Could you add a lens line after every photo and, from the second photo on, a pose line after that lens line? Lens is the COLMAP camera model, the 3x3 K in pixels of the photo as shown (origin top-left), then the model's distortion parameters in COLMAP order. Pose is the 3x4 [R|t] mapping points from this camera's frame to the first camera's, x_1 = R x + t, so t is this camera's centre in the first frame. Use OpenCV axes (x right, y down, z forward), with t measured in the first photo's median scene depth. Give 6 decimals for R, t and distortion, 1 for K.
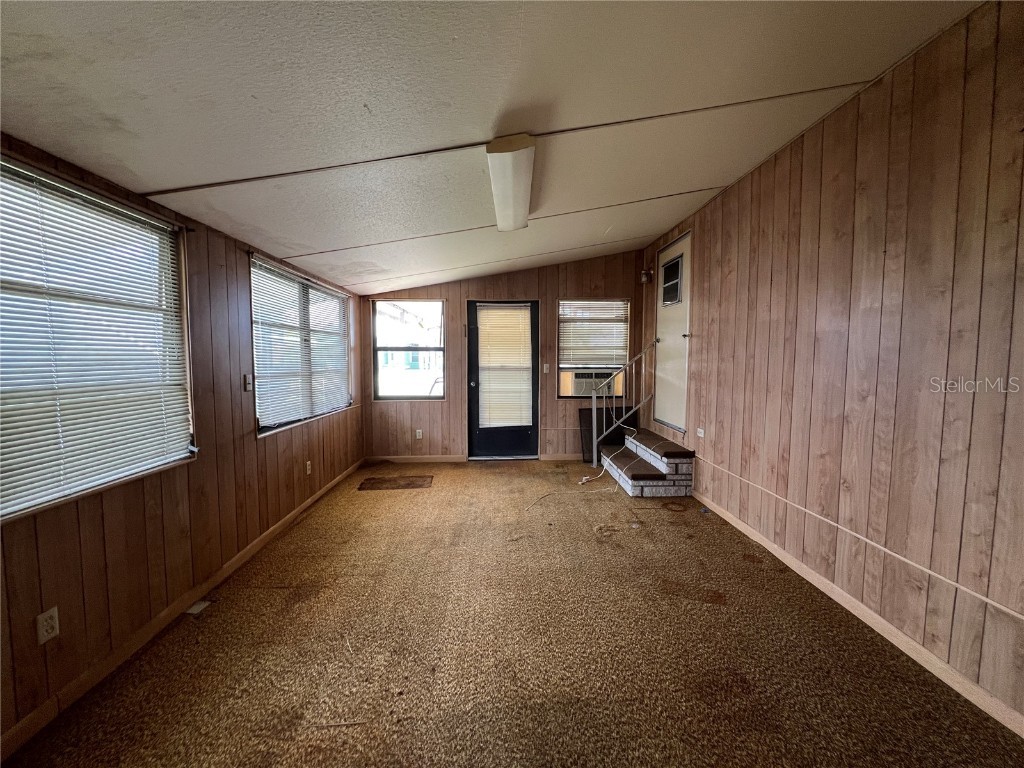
lens RADIAL K [[409.1, 0, 511.3], [0, 409.1, 382.6], [0, 0, 1]] dist [-0.001276, -0.000832]
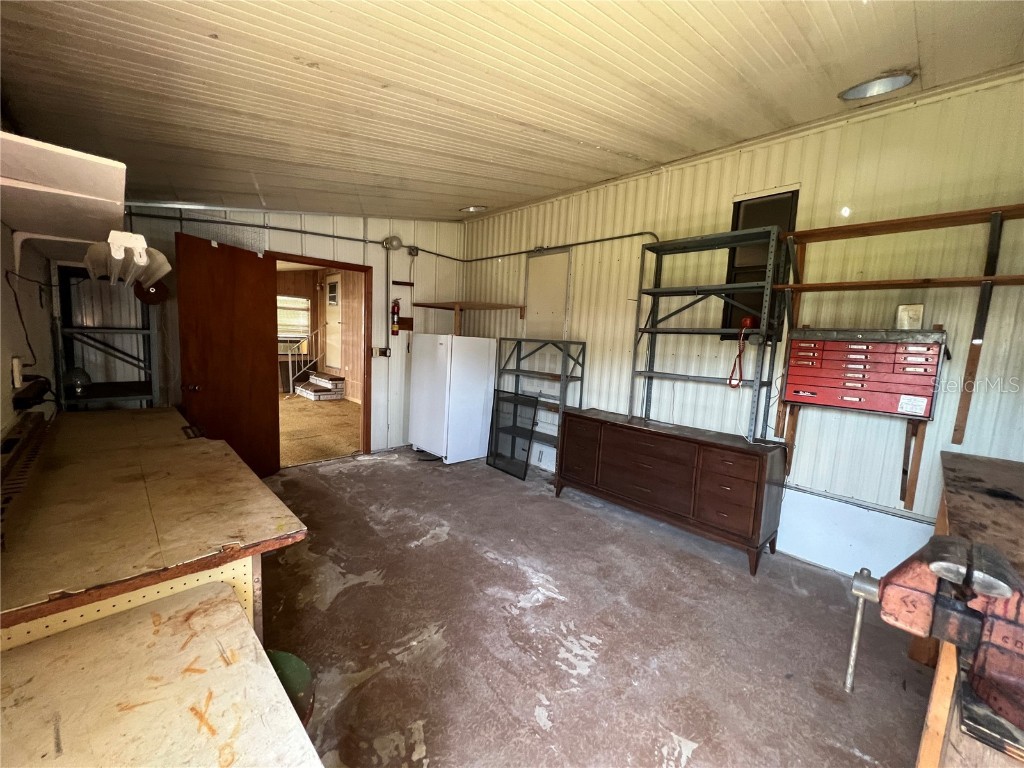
lens RADIAL K [[409.1, 0, 507.6], [0, 409.1, 383.9], [0, 0, 1]] dist [-0.001276, -0.000832]
pose [[0.744232, -0.039375, 0.666759, -0.293700], [-0.005395, 0.997874, 0.064950, 0.048790], [-0.667899, -0.051935, 0.742438, -0.988350]]
